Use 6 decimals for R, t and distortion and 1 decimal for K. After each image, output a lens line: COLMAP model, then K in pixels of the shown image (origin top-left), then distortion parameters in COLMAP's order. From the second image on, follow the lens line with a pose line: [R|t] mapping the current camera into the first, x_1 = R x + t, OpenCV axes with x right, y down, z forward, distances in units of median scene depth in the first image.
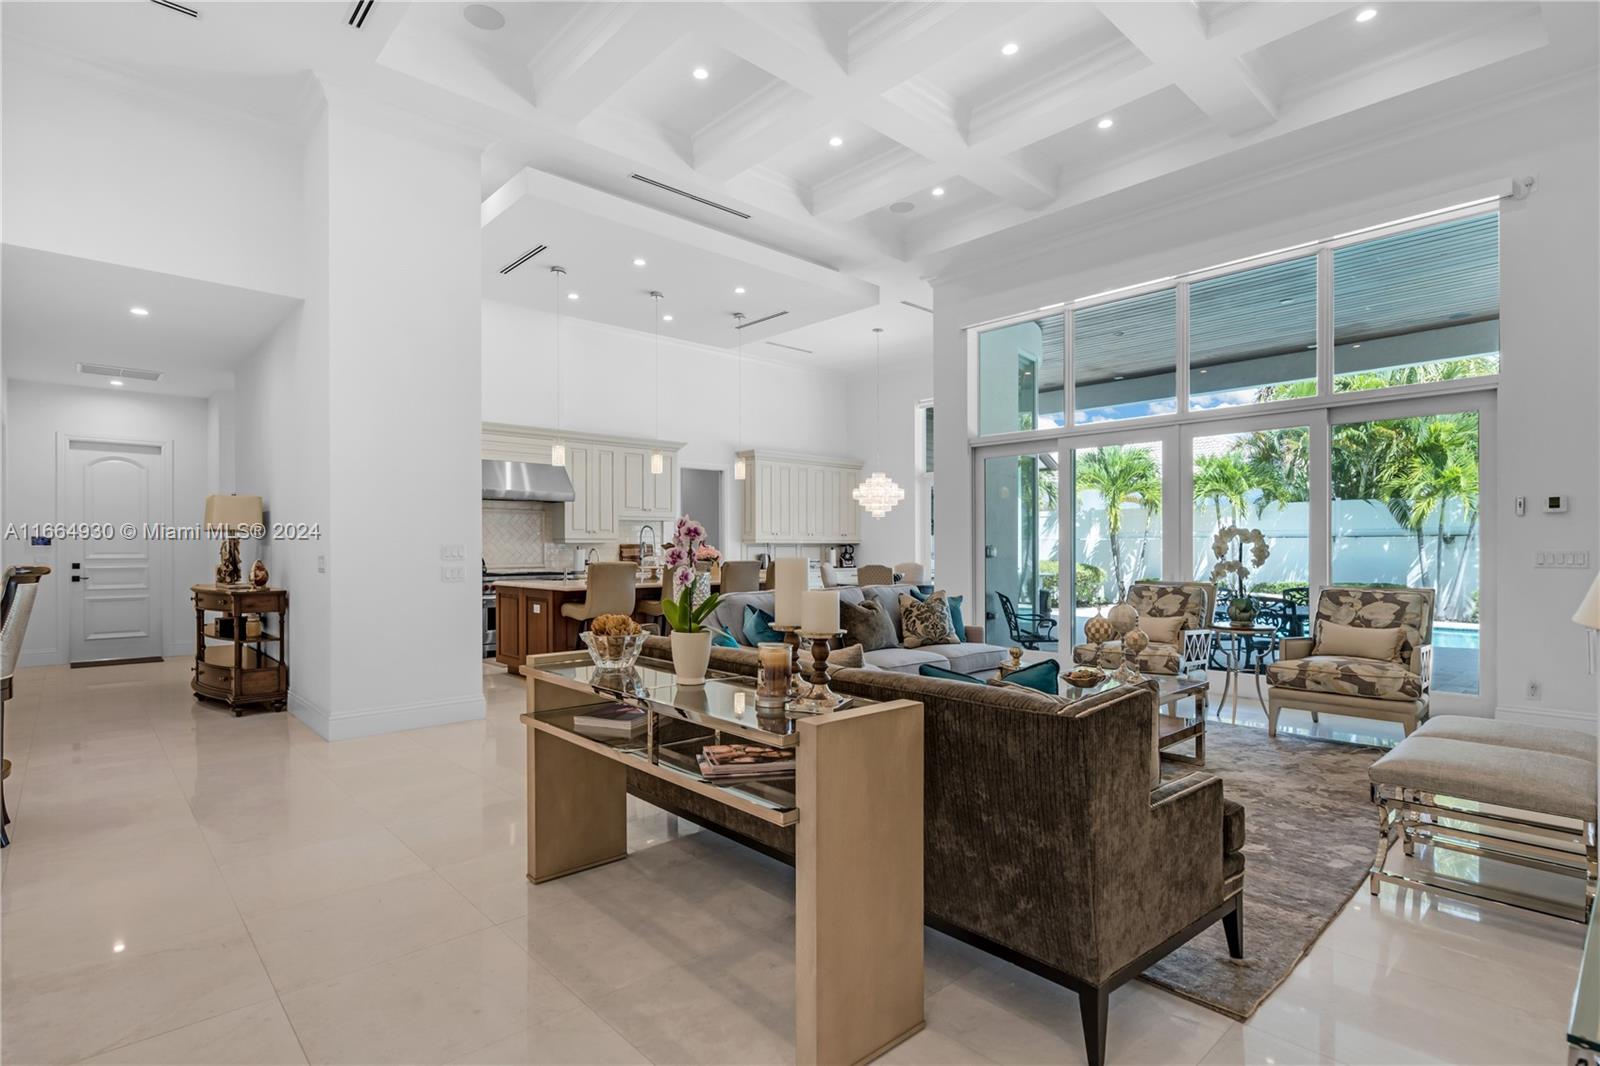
lens RADIAL K [[797.3, 0, 798.7], [0, 797.3, 542.5], [0, 0, 1]] dist [0.000905, 0.000293]
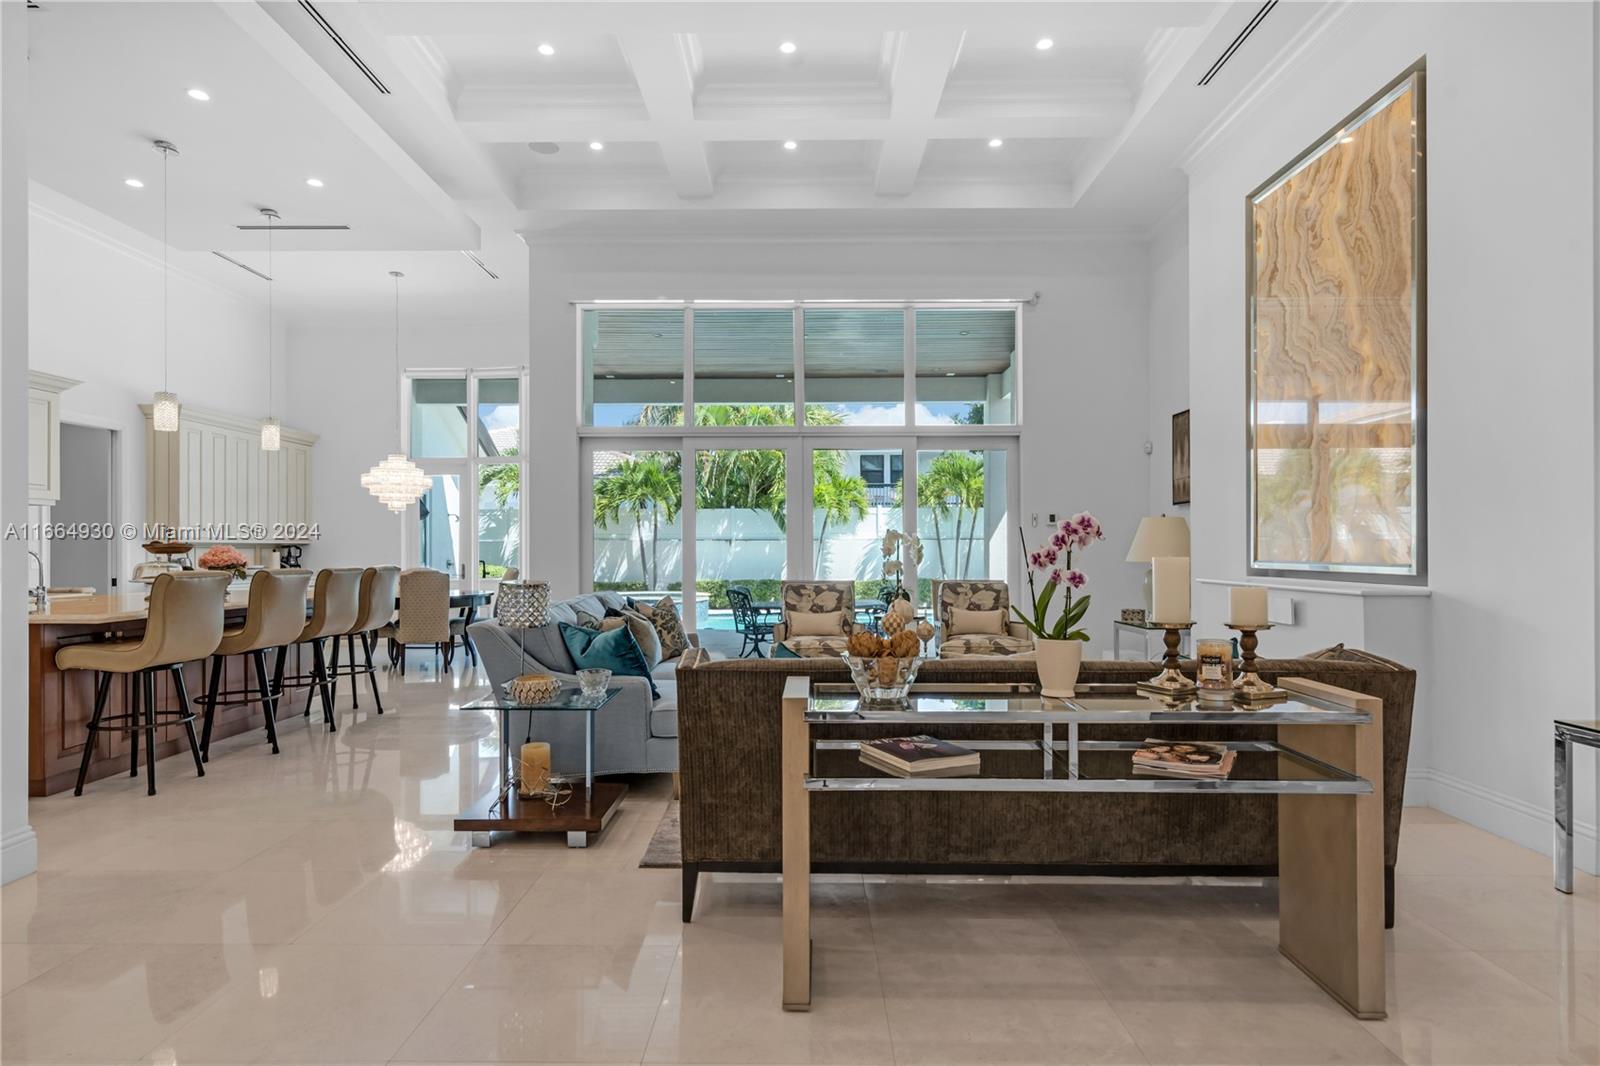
lens RADIAL K [[856.6, 0, 801.9], [0, 856.6, 538.0], [0, 0, 1]] dist [0.002940, -0.000808]
pose [[0.680619, 0.010042, 0.732569, -0.349321], [-0.004428, 0.999944, -0.009592, 0.002346], [-0.732625, 0.003285, 0.680625, 0.182237]]
